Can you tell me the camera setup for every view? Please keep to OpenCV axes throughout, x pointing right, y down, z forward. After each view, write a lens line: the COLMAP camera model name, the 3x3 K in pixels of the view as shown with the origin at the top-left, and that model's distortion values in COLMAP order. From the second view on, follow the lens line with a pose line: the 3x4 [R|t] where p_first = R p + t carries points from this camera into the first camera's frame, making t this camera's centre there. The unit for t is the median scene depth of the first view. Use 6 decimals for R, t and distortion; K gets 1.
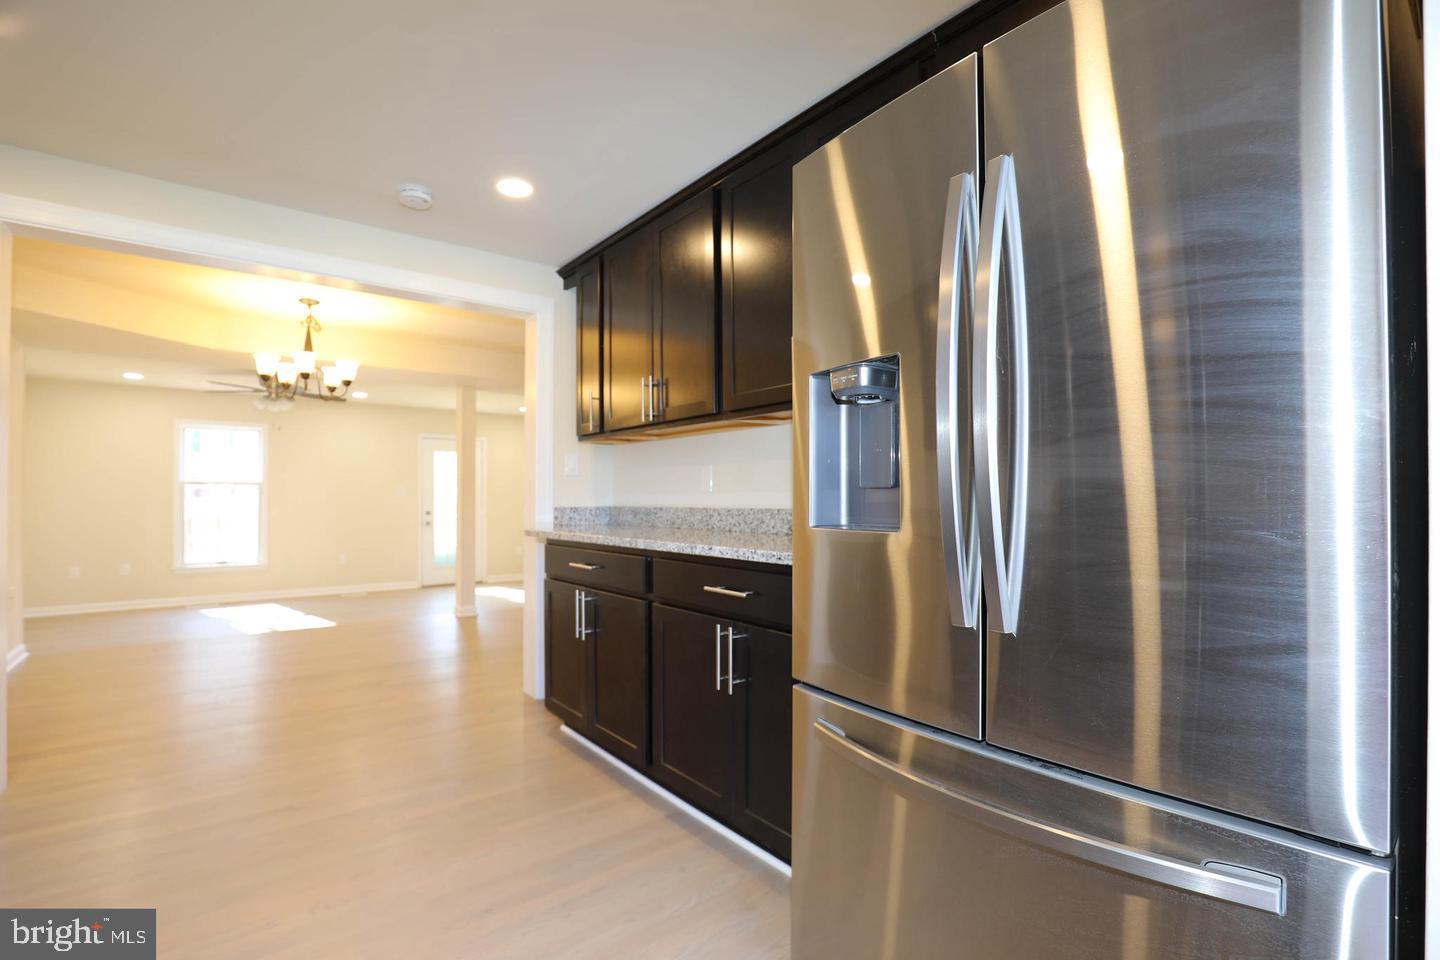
lens RADIAL K [[659.4, 0, 725.8], [0, 659.4, 493.3], [0, 0, 1]] dist [-0.032756, 0.005657]
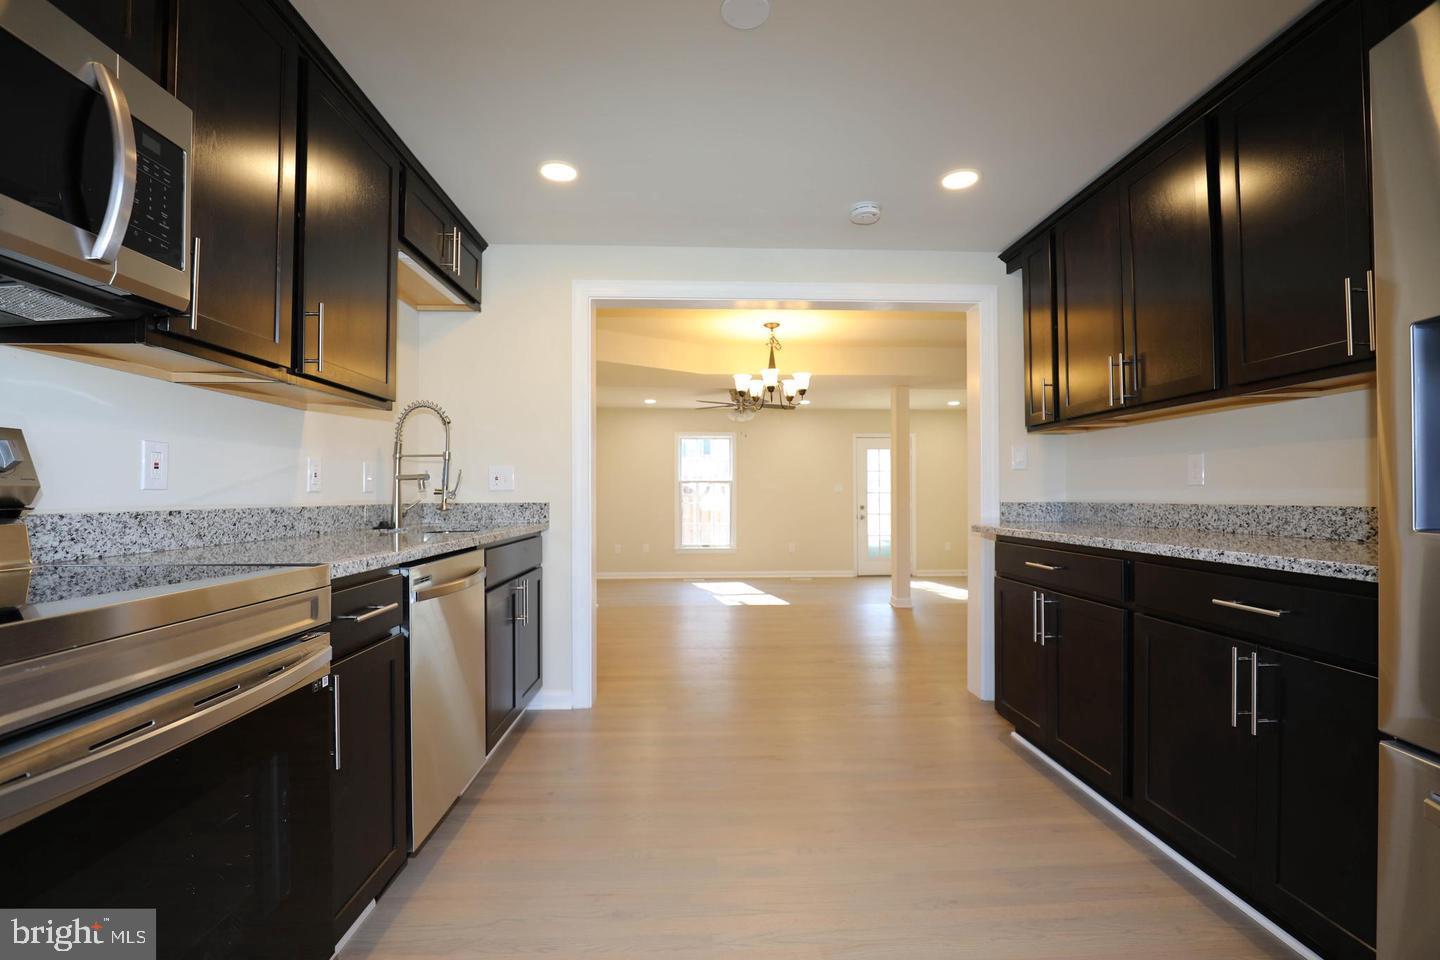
lens RADIAL K [[659.4, 0, 719.6], [0, 659.4, 489.8], [0, 0, 1]] dist [-0.032756, 0.005657]
pose [[0.807198, -0.006017, -0.590250, -0.030272], [0.007184, 0.999974, -0.000368, 0.000026], [0.590236, -0.003943, 0.807221, -0.013750]]
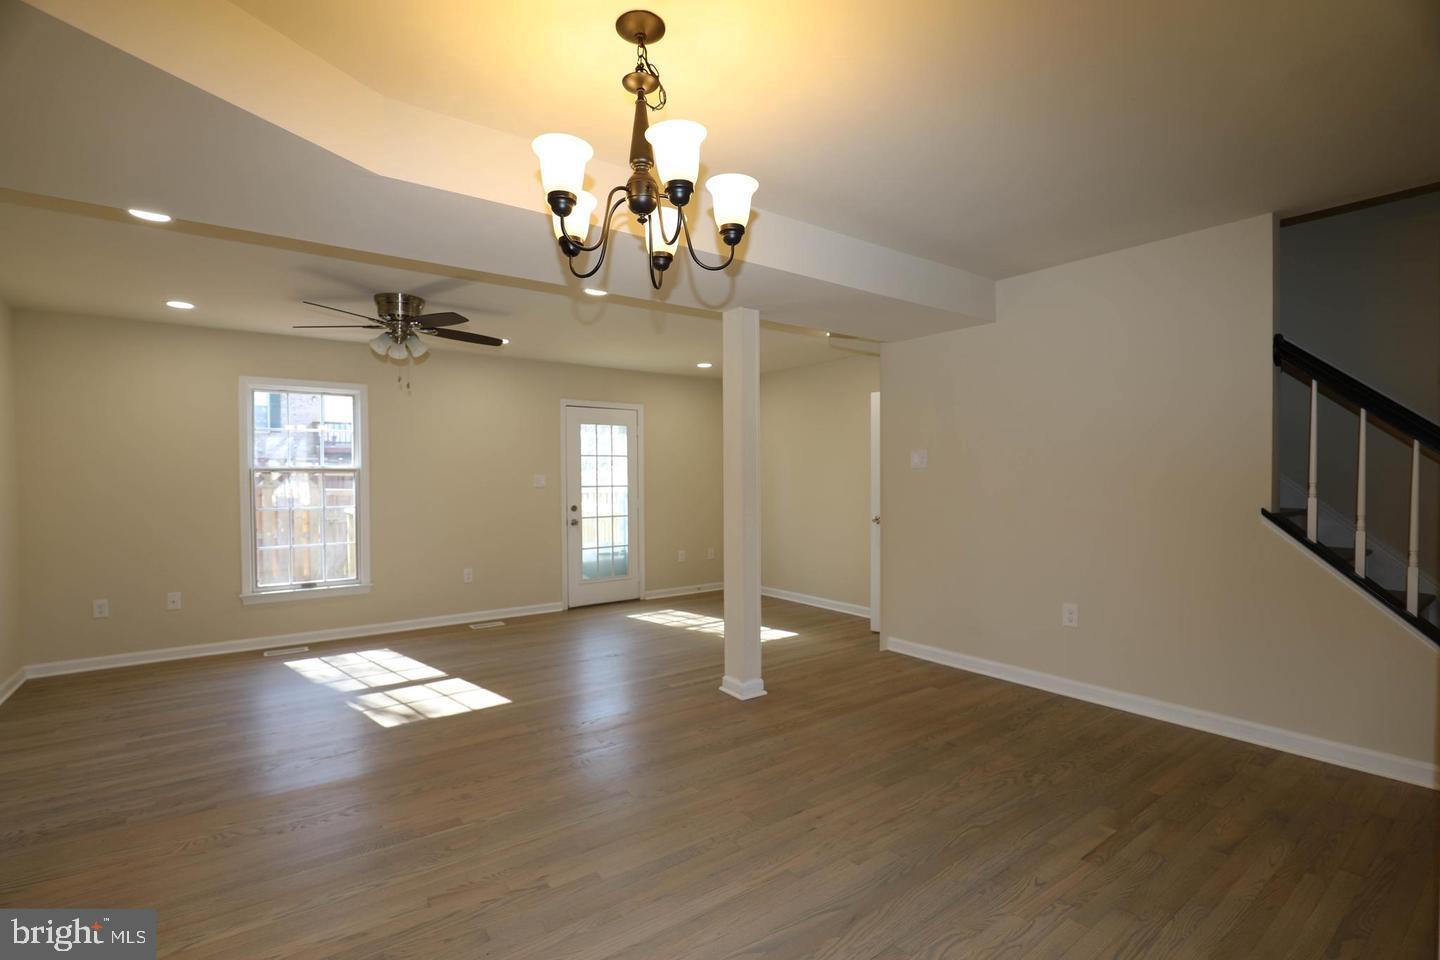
lens RADIAL K [[659.4, 0, 726.8], [0, 659.4, 487.7], [0, 0, 1]] dist [-0.032756, 0.005657]
pose [[0.999507, -0.005649, -0.030887, -0.953691], [0.006425, 0.999664, 0.025100, -0.037760], [0.030735, -0.025286, 0.999208, 0.987403]]
